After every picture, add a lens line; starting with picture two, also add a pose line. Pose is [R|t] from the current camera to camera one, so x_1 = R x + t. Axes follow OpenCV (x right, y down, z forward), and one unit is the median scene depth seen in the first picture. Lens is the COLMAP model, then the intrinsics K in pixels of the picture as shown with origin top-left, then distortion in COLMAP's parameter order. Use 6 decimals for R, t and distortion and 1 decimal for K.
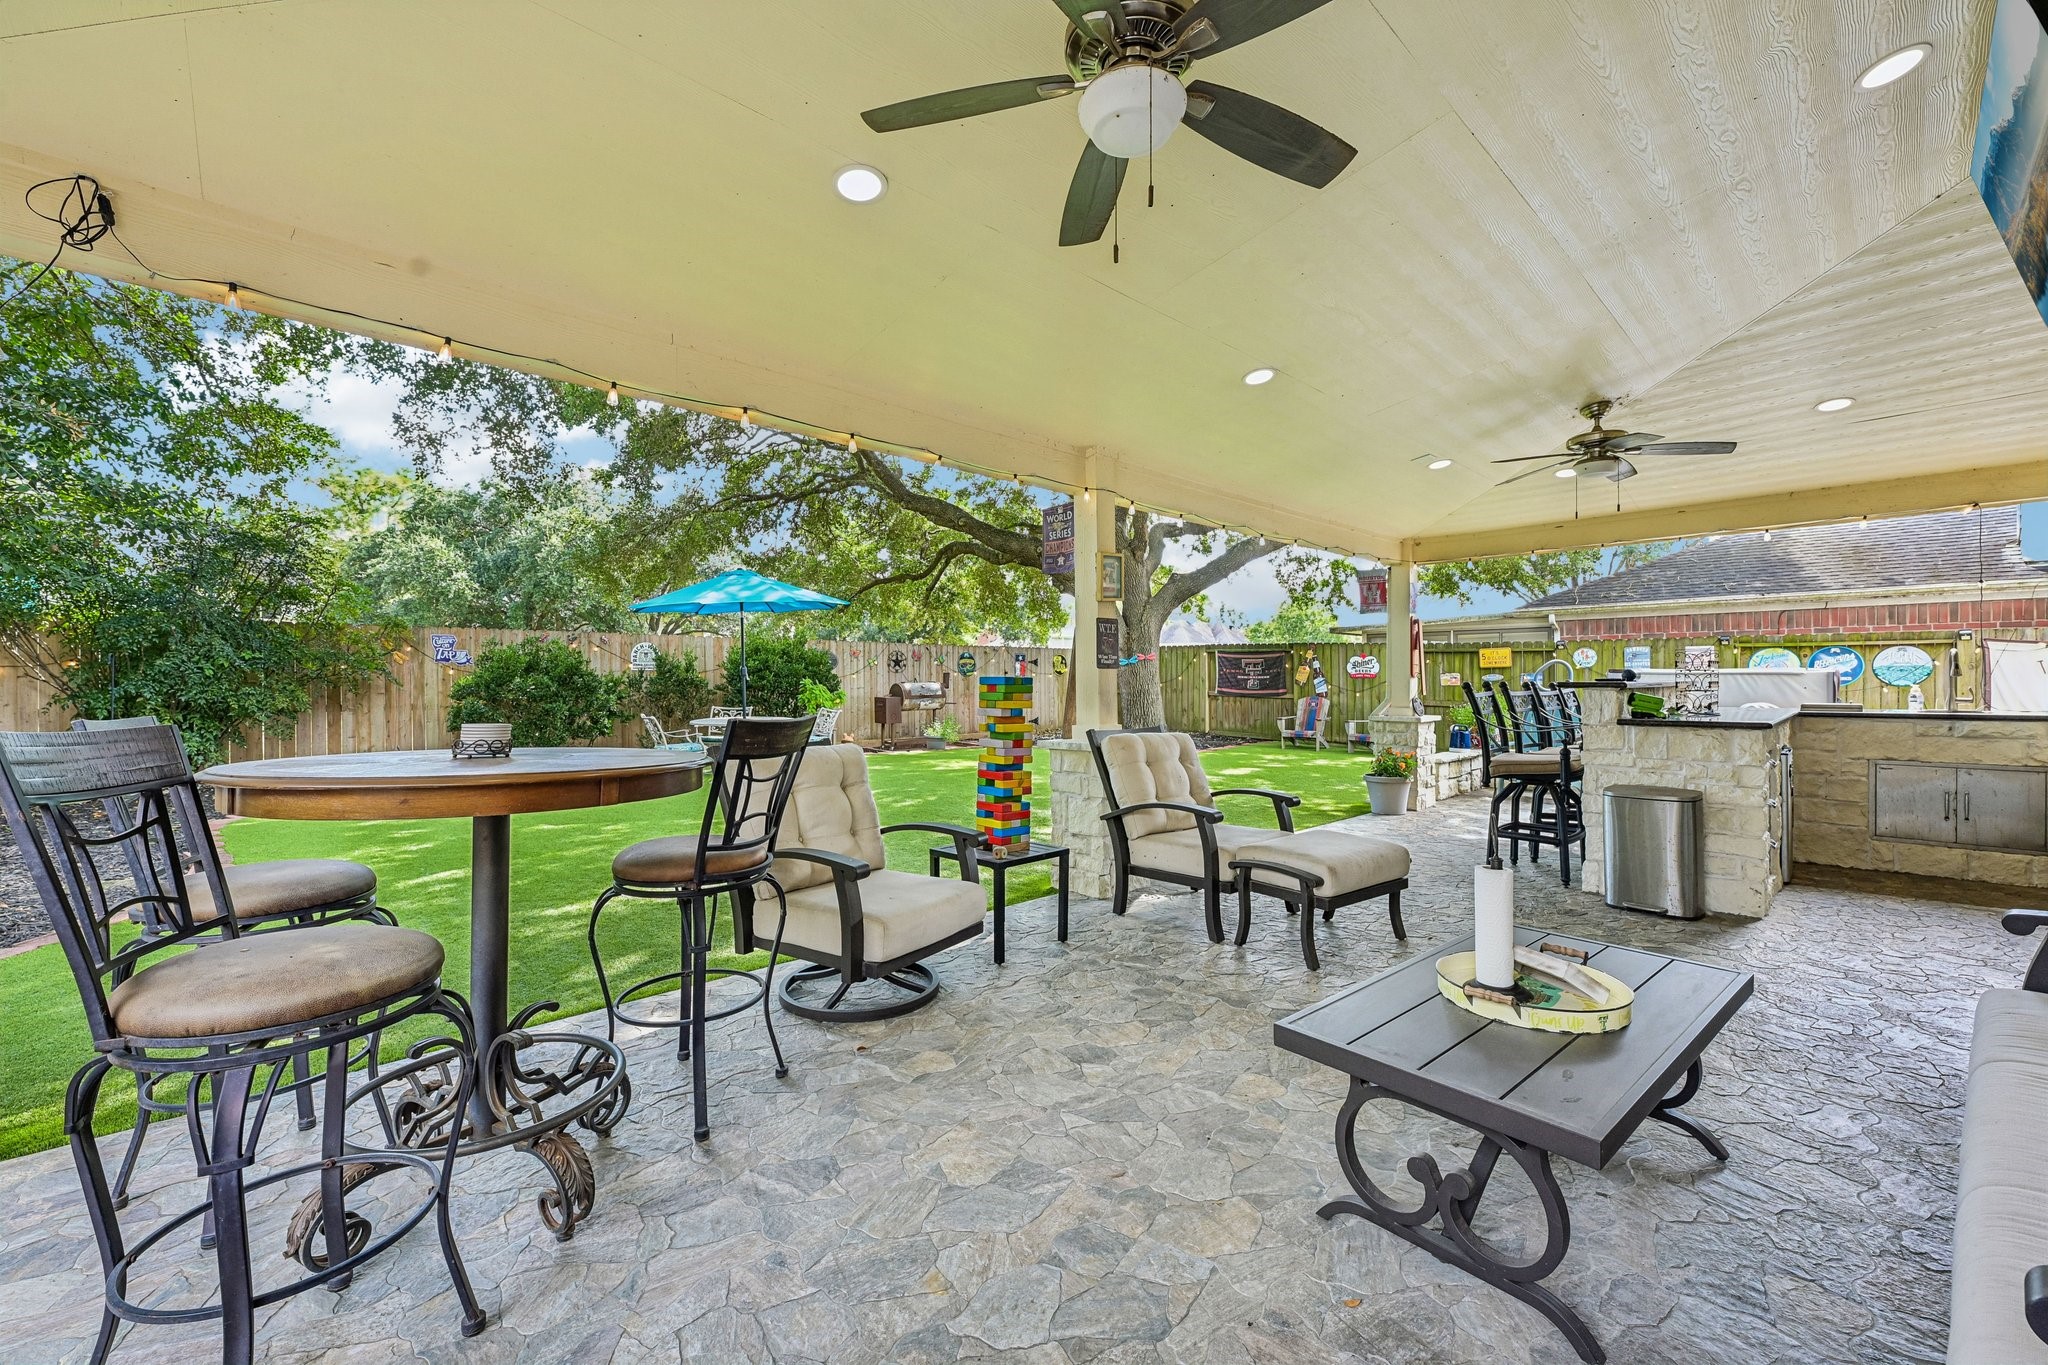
lens RADIAL K [[810.6, 0, 1021.8], [0, 810.6, 681.7], [0, 0, 1]] dist [-0.000910, -0.000478]
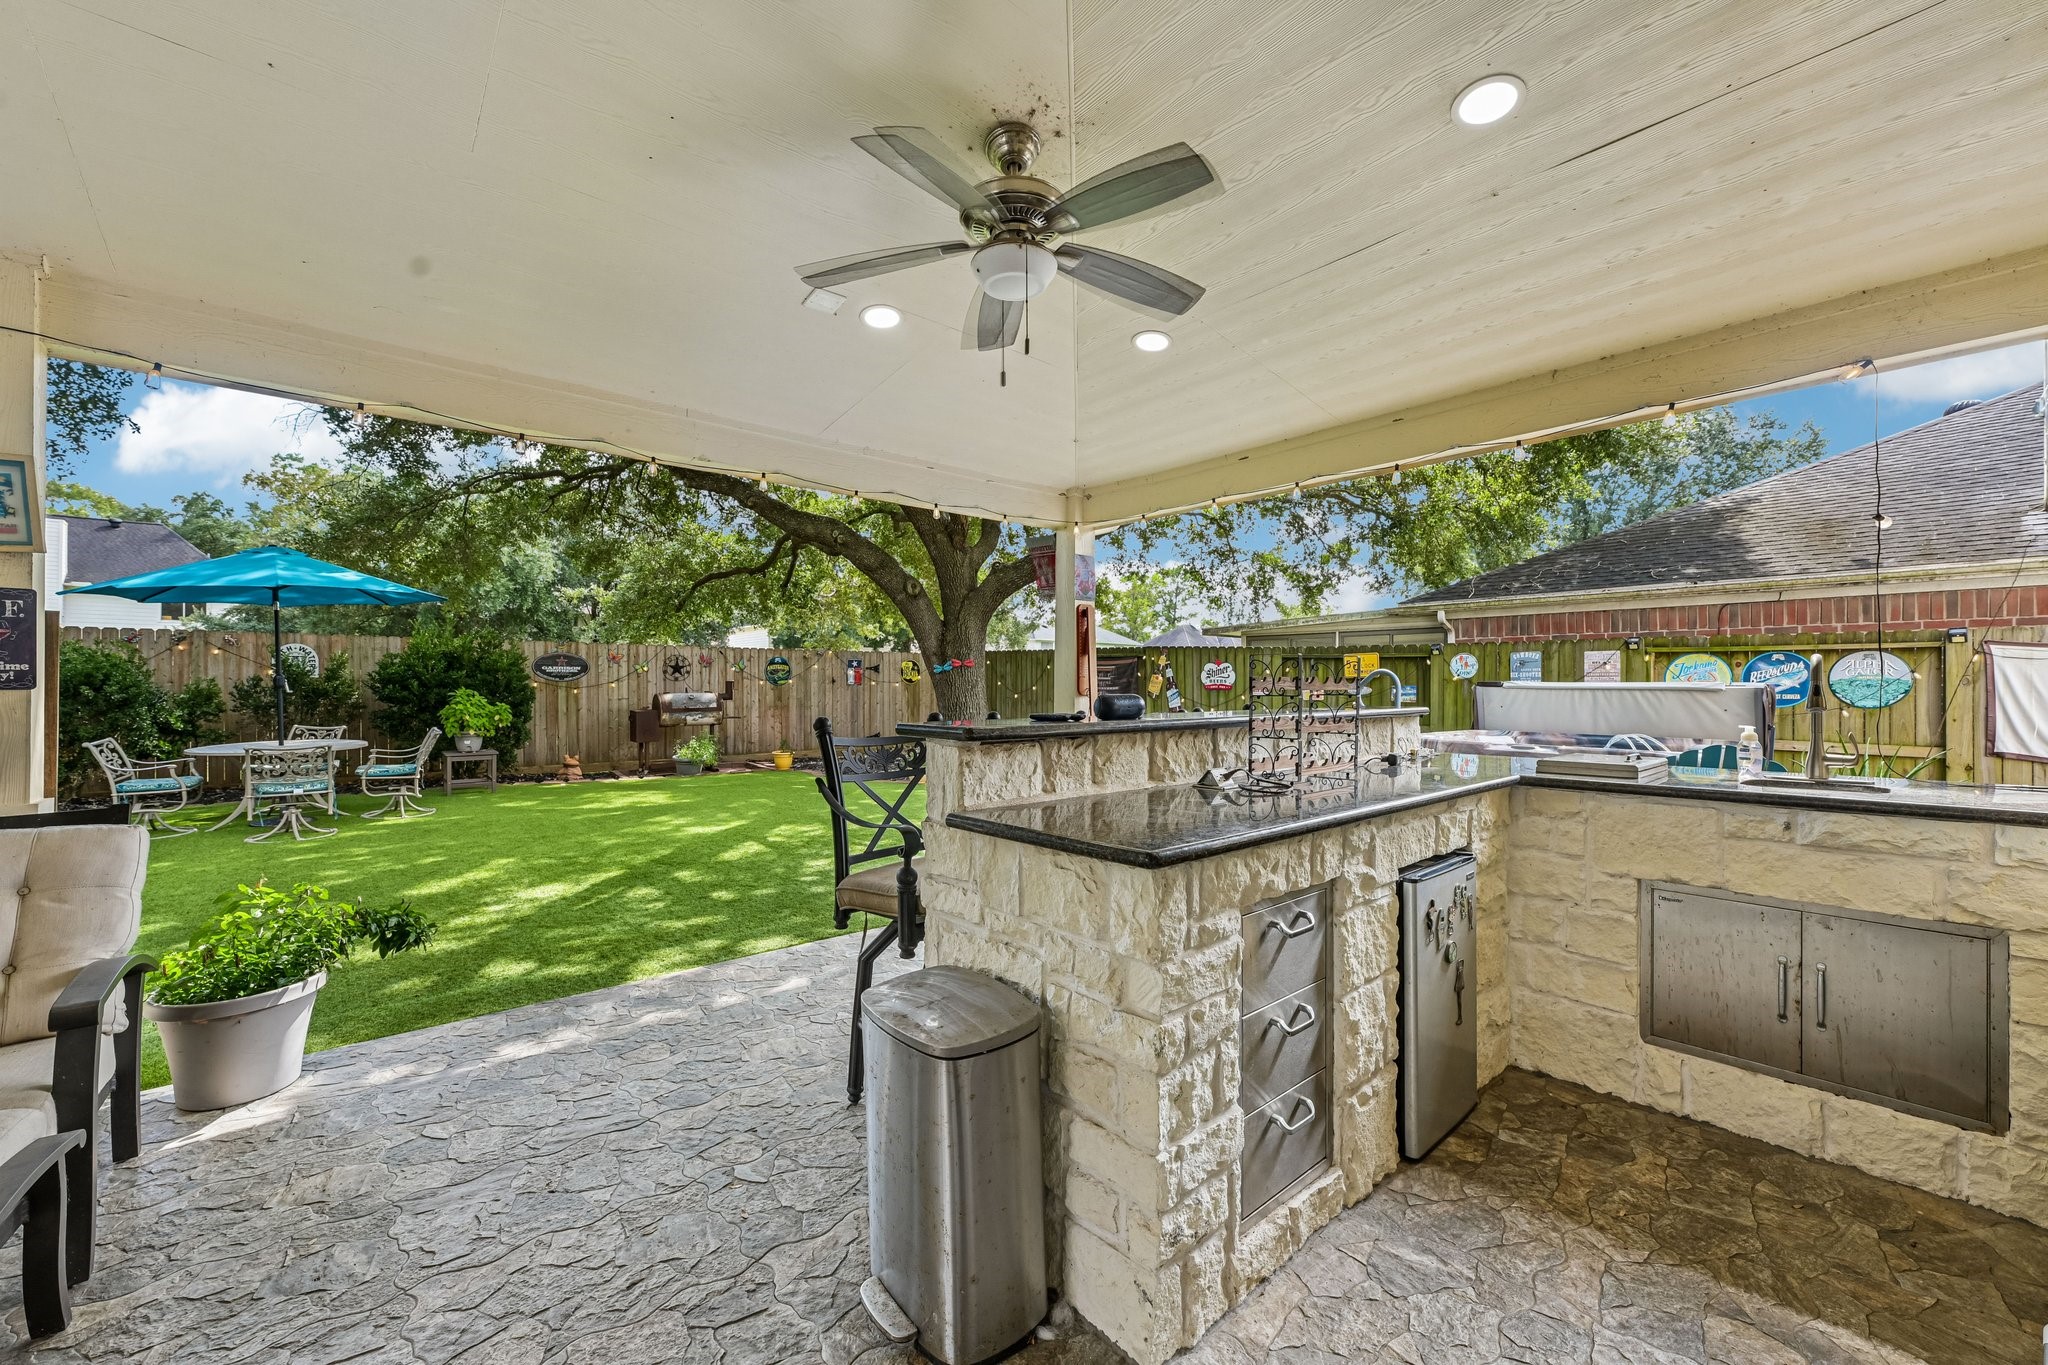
lens RADIAL K [[810.6, 0, 1023.7], [0, 810.6, 683.5], [0, 0, 1]] dist [-0.000910, -0.000478]
pose [[0.999423, 0.003943, -0.033743, 0.316904], [-0.004078, 0.999984, -0.003928, -0.008693], [0.033727, 0.004063, 0.999423, 0.227921]]
